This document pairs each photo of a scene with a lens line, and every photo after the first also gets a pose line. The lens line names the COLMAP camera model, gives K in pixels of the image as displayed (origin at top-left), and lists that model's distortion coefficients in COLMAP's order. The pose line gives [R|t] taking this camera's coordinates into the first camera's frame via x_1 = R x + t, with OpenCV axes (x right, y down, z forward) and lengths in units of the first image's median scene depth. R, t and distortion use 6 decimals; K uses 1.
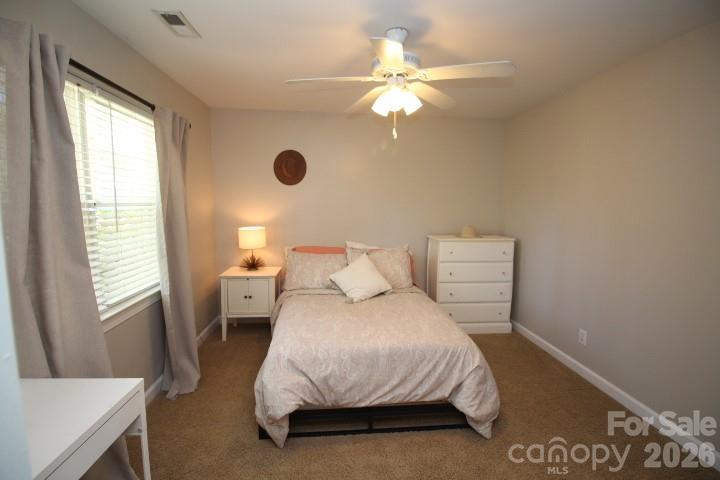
lens RADIAL K [[333.2, 0, 359.9], [0, 333.2, 237.0], [0, 0, 1]] dist [-0.012699, -0.006247]
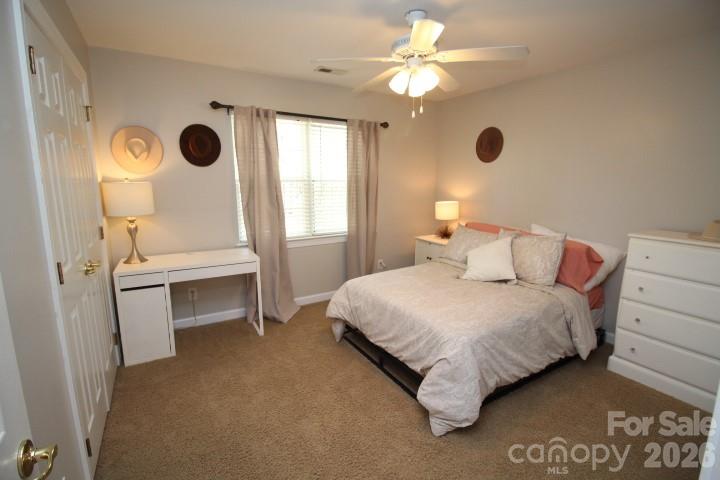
lens RADIAL K [[333.2, 0, 359.8], [0, 333.2, 240.2], [0, 0, 1]] dist [-0.012699, -0.006247]
pose [[0.428185, 0.153310, -0.890592, 1.008444], [-0.092703, 0.987757, 0.125466, -0.023796], [0.898924, 0.028837, 0.437155, 0.378790]]
